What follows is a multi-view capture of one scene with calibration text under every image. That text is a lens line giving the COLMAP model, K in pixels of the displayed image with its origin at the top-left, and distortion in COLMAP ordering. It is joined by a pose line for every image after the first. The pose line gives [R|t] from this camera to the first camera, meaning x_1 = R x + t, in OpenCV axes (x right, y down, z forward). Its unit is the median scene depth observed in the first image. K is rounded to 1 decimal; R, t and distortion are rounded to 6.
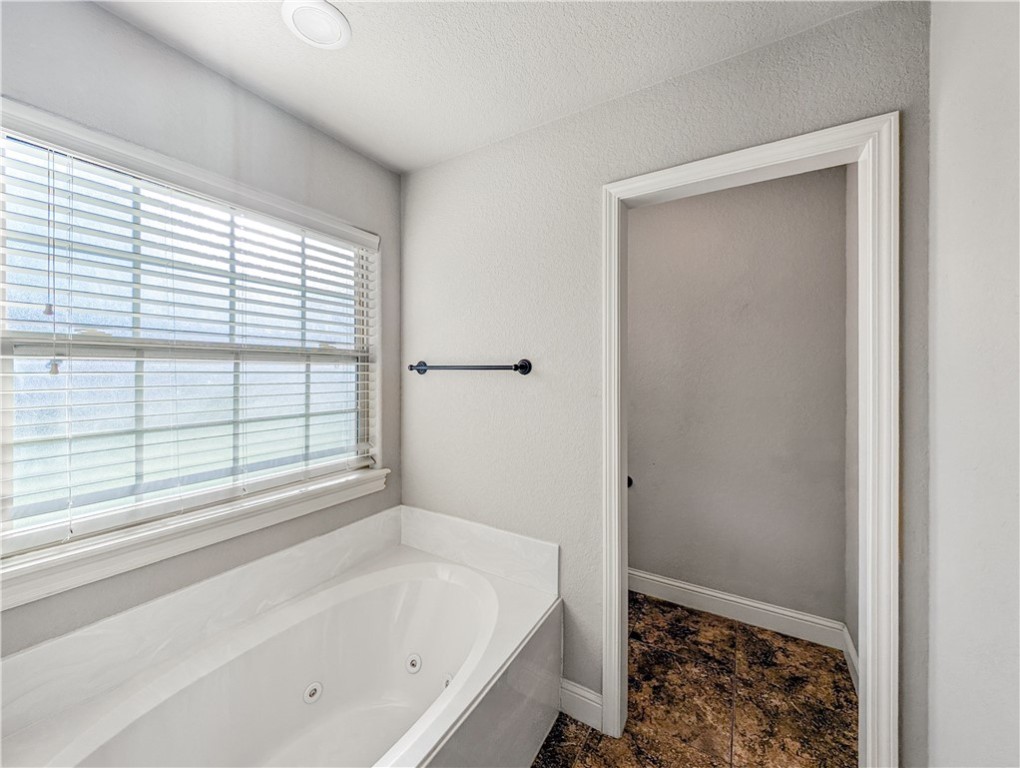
lens RADIAL K [[388.2, 0, 514.0], [0, 388.2, 380.6], [0, 0, 1]] dist [0.002859, 0.000104]
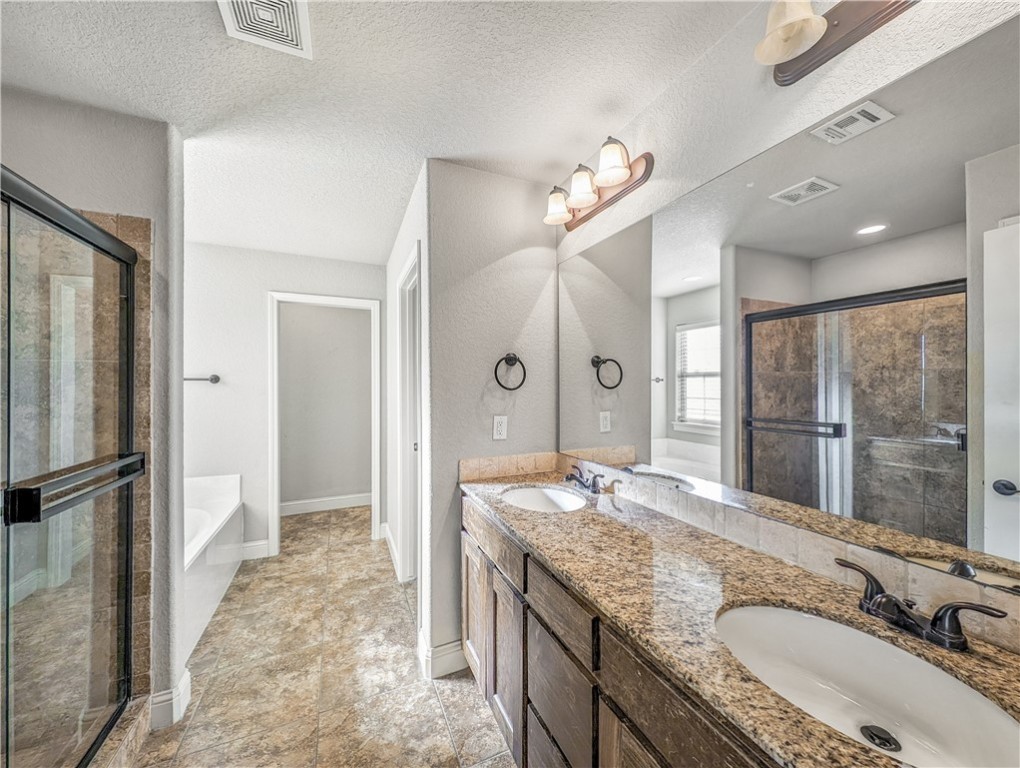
lens RADIAL K [[388.2, 0, 514.0], [0, 388.2, 380.6], [0, 0, 1]] dist [0.002859, 0.000104]
pose [[0.573490, 0.007117, 0.819181, -0.652563], [0.007428, 0.999876, -0.013887, 0.007719], [-0.819179, 0.014048, 0.573366, -1.137289]]
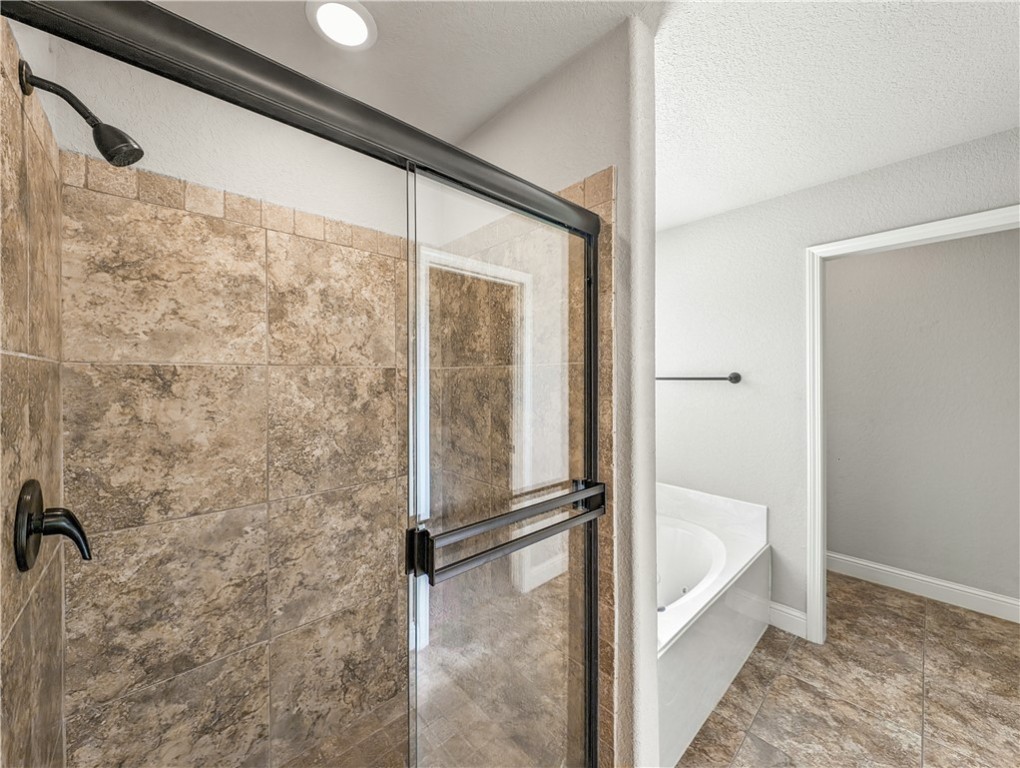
lens RADIAL K [[388.2, 0, 514.0], [0, 388.2, 380.6], [0, 0, 1]] dist [0.002859, 0.000104]
pose [[0.960562, -0.000108, -0.278066, -0.358893], [-0.001082, 0.999991, -0.004128, -0.020604], [0.278064, 0.004266, 0.960553, -0.582430]]
